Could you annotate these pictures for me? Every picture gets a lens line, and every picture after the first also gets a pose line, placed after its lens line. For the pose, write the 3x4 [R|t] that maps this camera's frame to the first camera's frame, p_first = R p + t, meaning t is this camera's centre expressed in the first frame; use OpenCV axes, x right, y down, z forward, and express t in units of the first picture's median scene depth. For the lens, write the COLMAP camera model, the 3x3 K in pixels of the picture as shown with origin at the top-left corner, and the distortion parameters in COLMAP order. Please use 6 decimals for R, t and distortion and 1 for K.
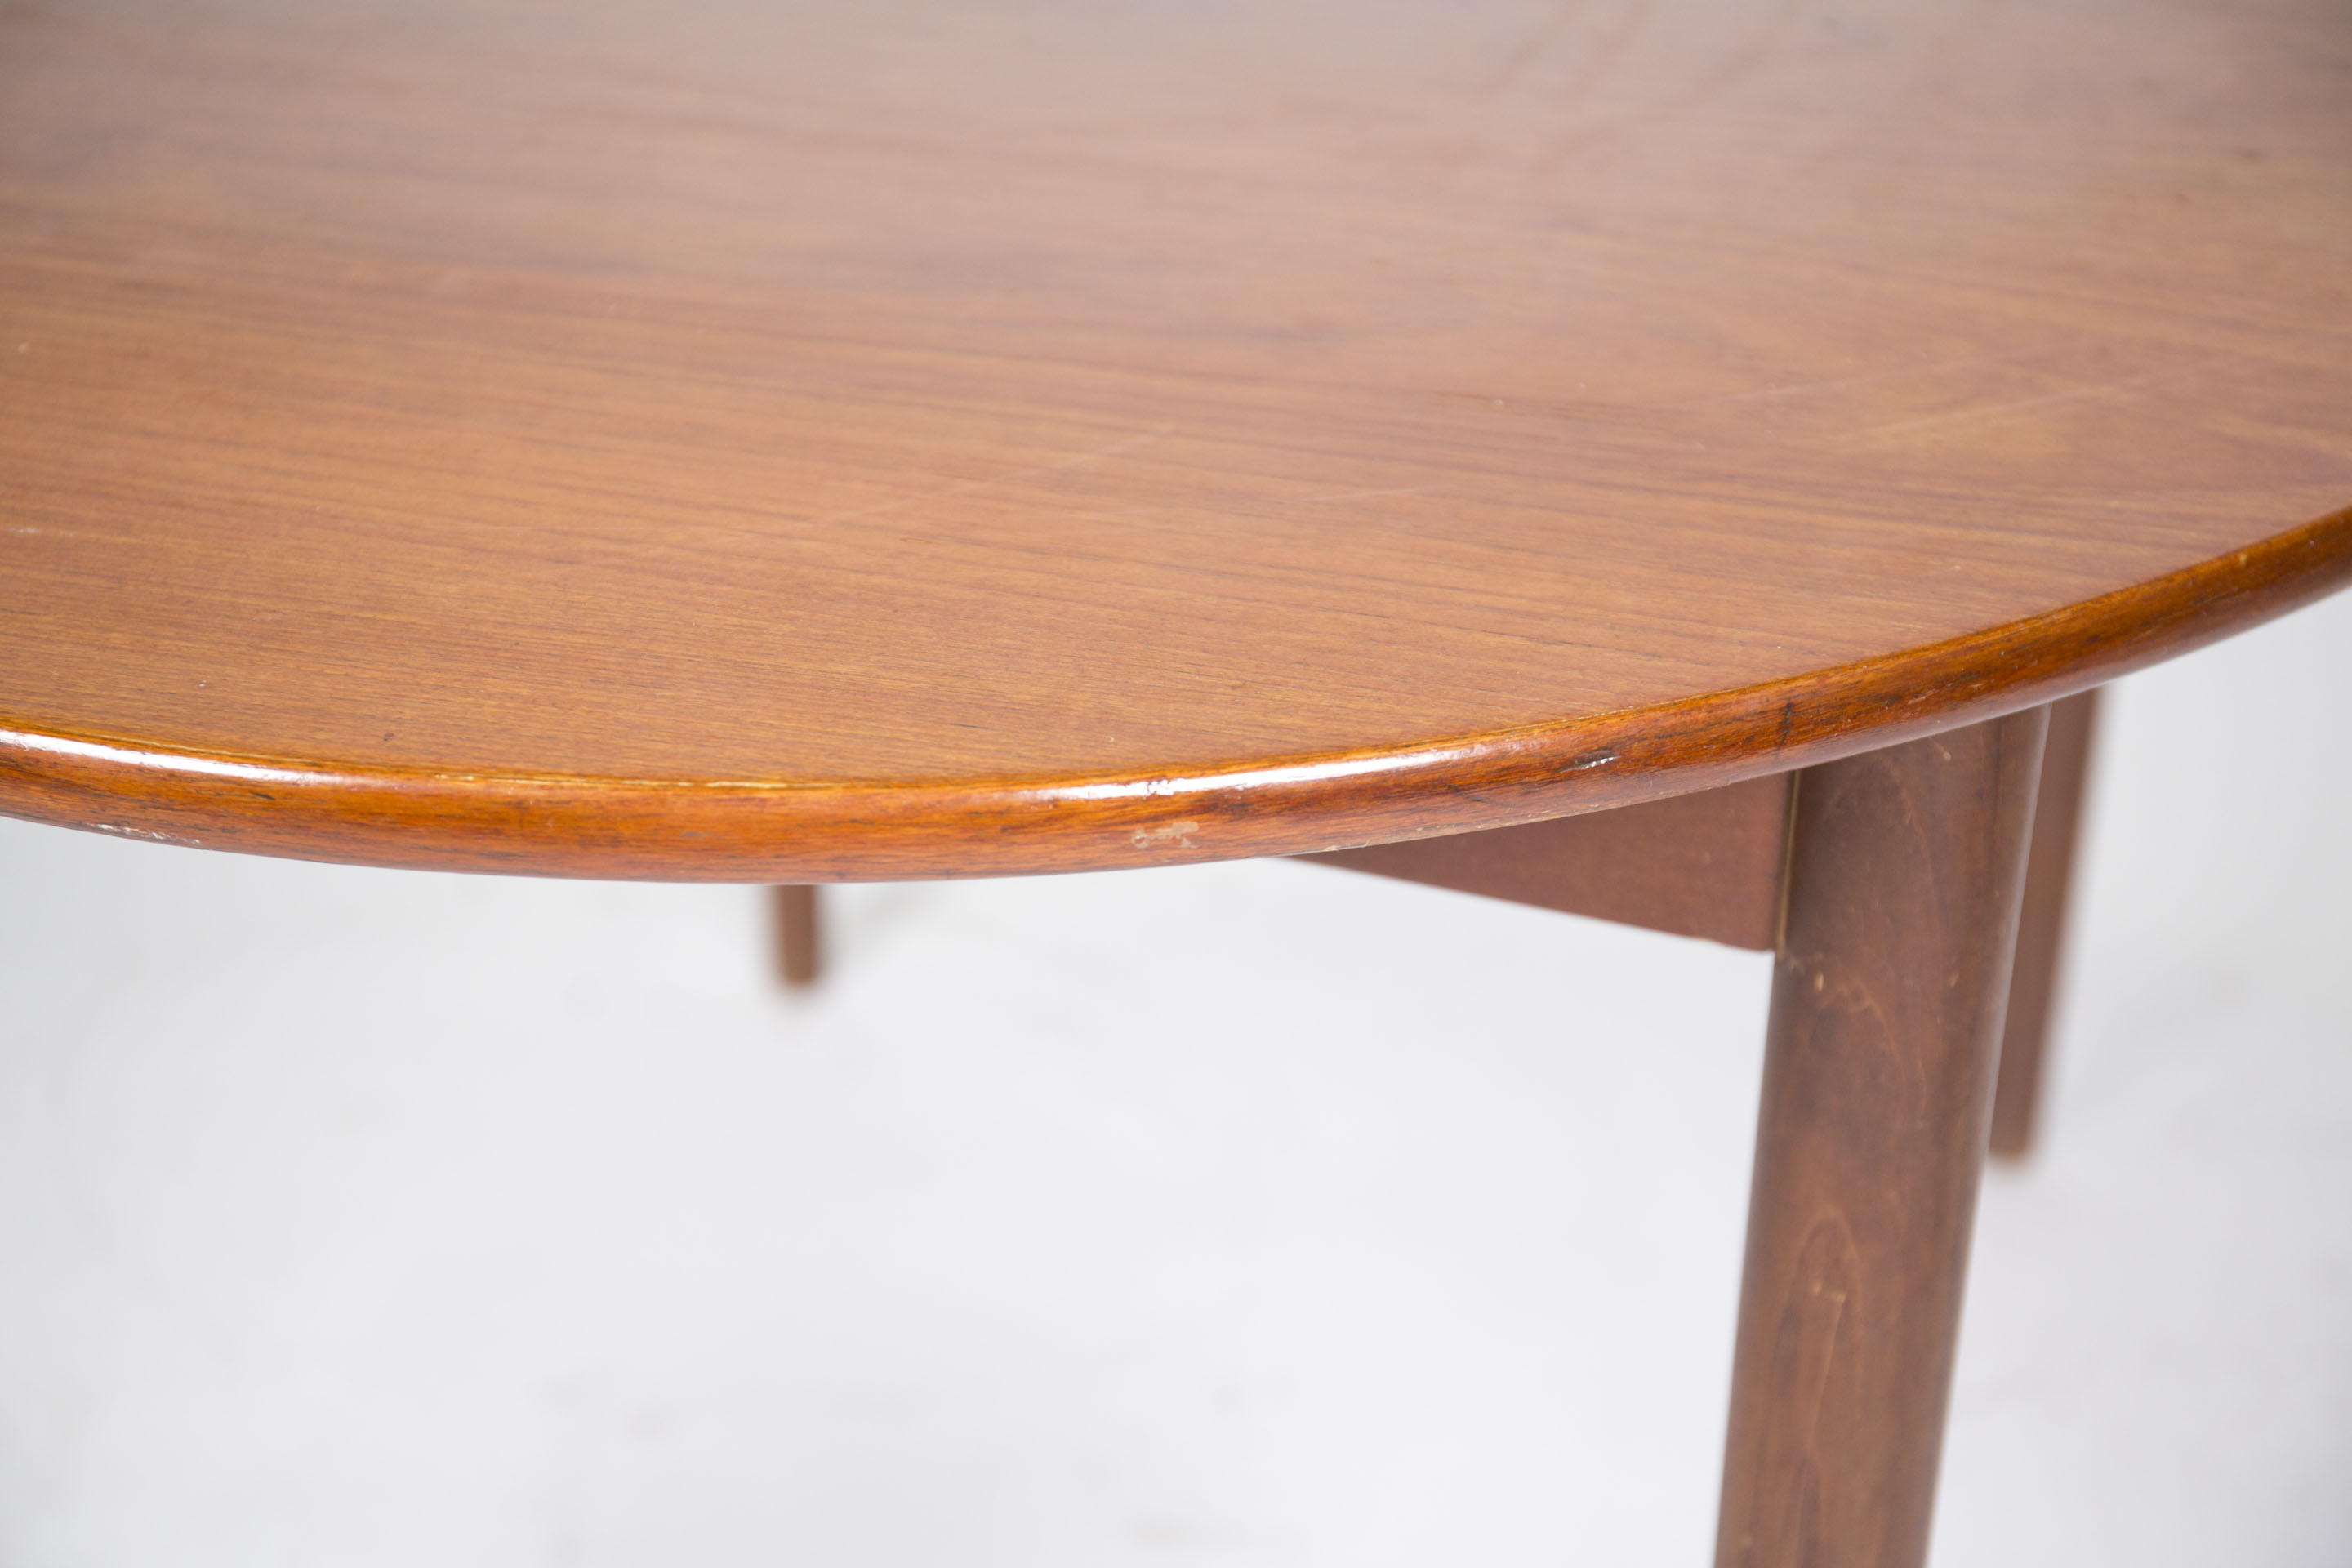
lens RADIAL K [[4503.3, 0, 1184.9], [0, 4503.3, 784.3], [0, 0, 1]] dist [0.139606, 0.000000]
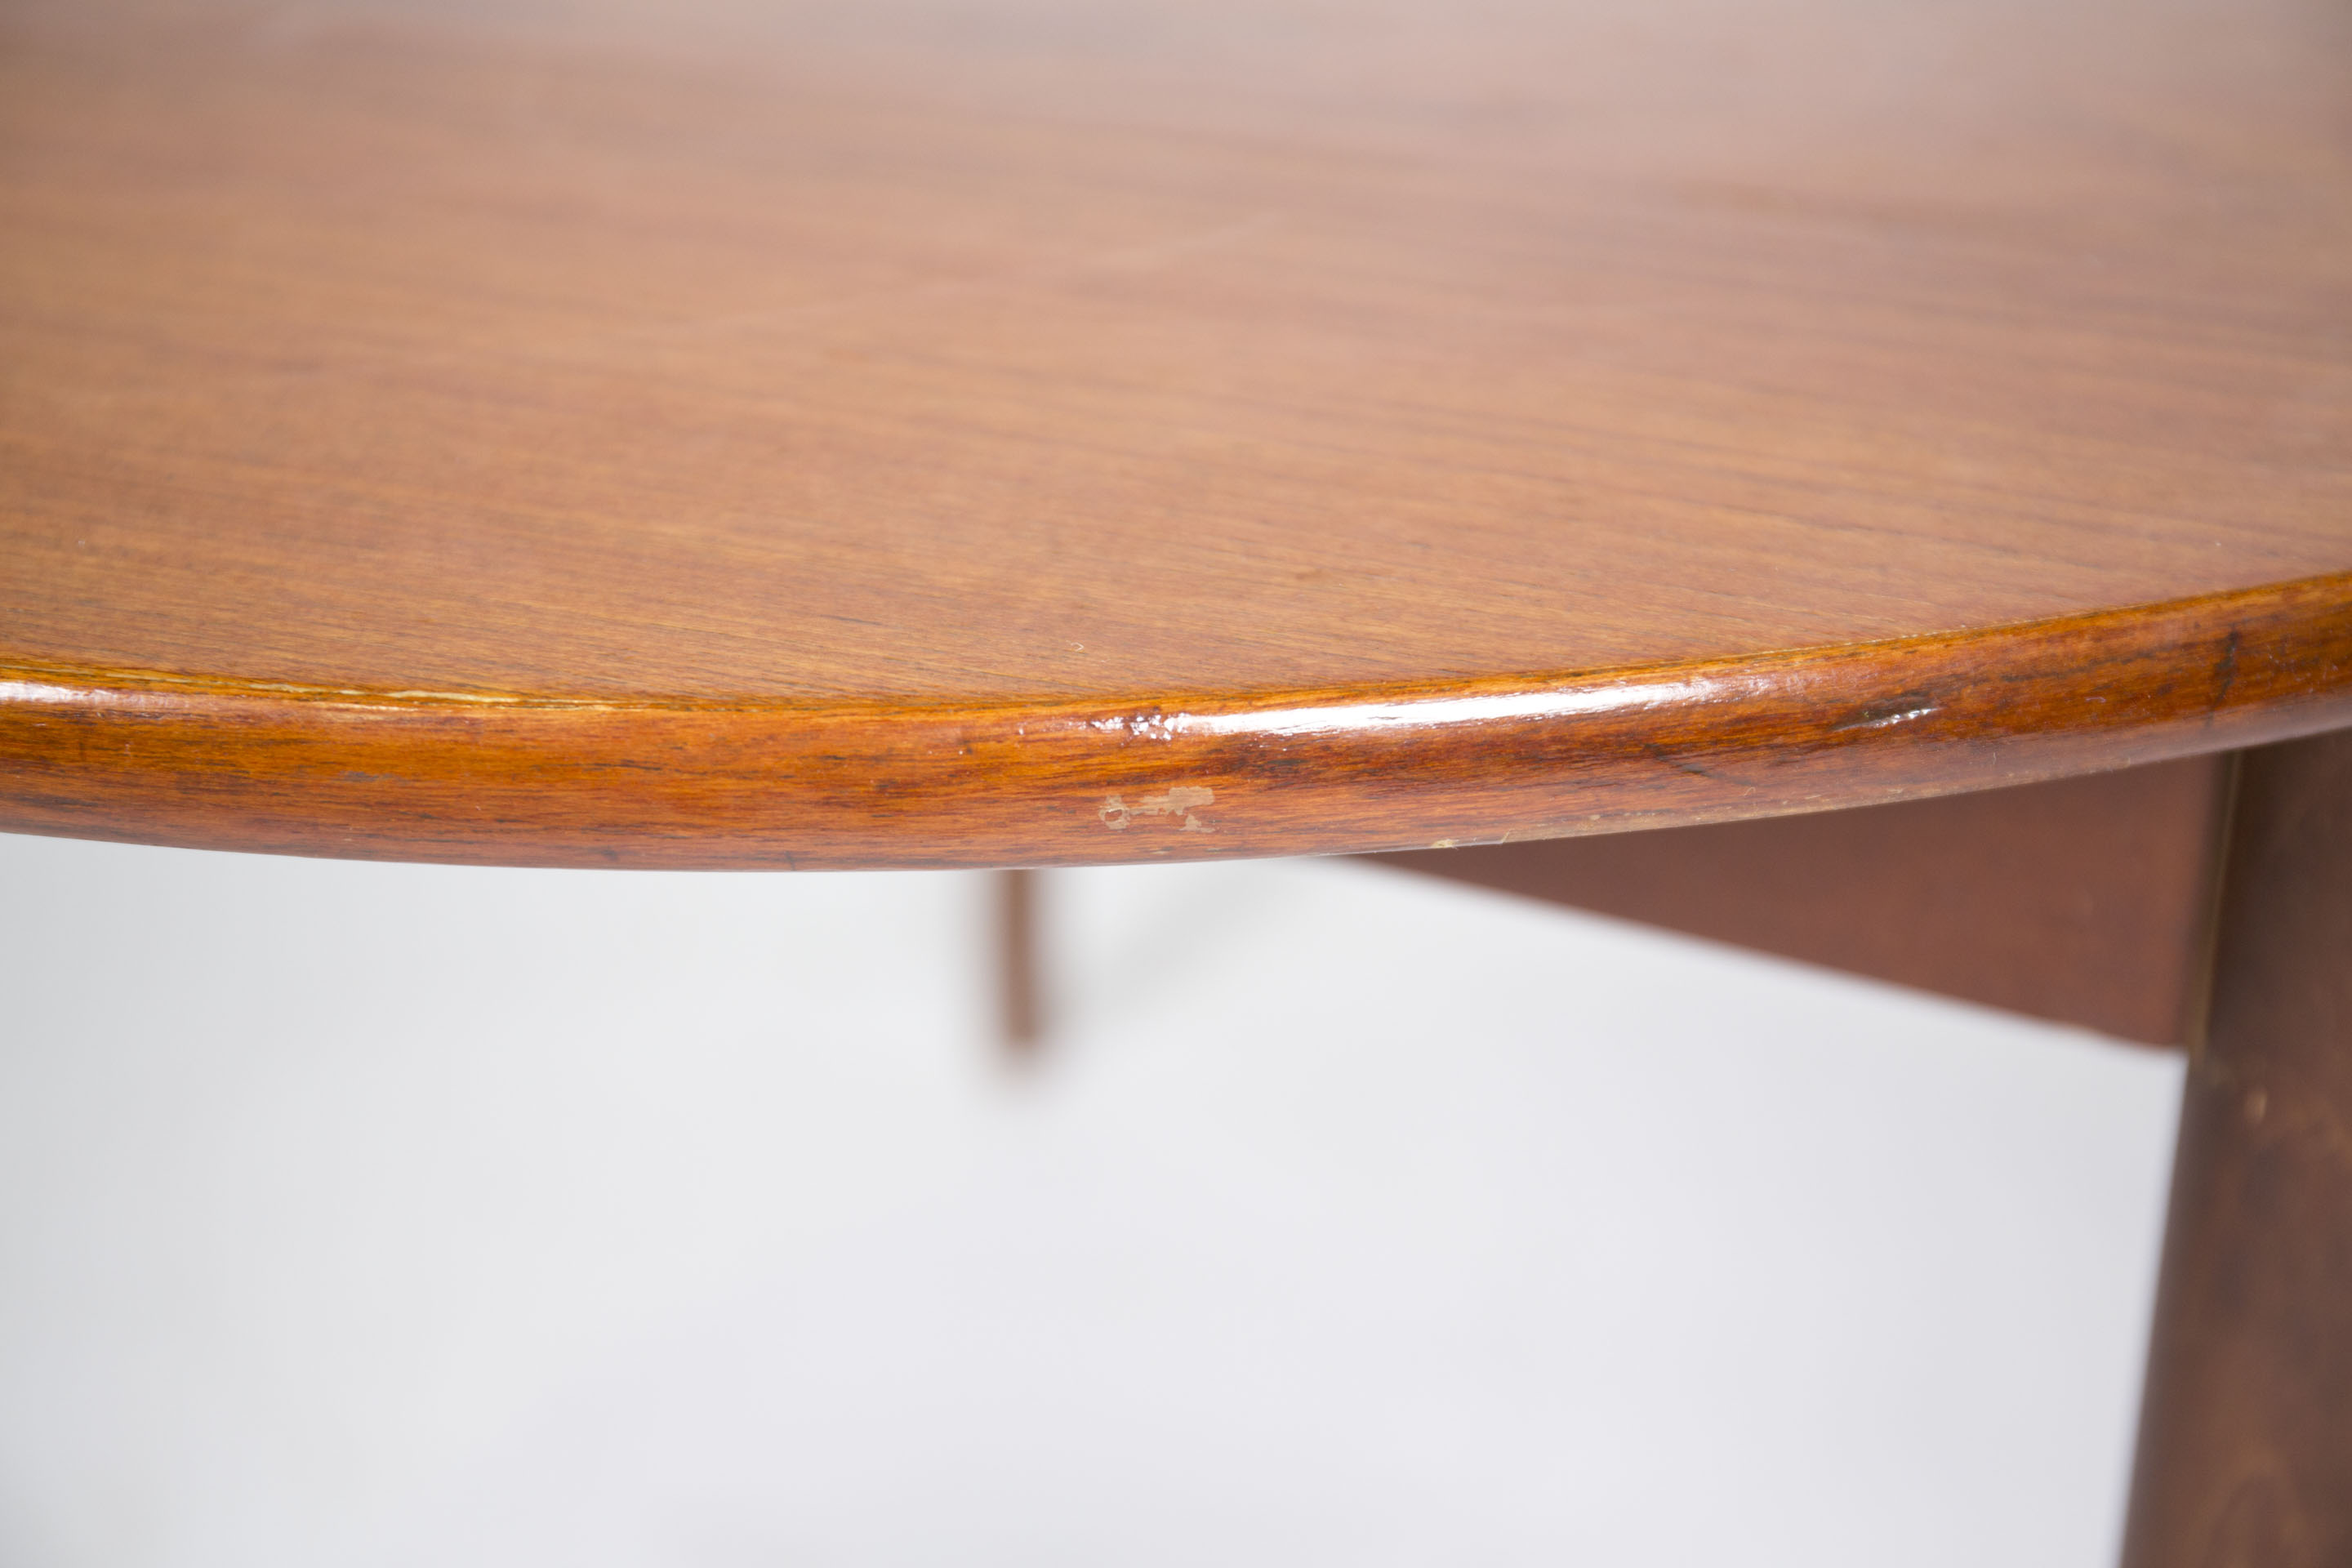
lens RADIAL K [[4503.3, 0, 1163.2], [0, 4503.3, 782.8], [0, 0, 1]] dist [0.139606, 0.000000]
pose [[0.995823, 0.034194, -0.084664, 0.045344], [-0.036035, 0.999144, -0.020309, 0.019464], [0.083897, 0.023275, 0.996203, 0.398830]]
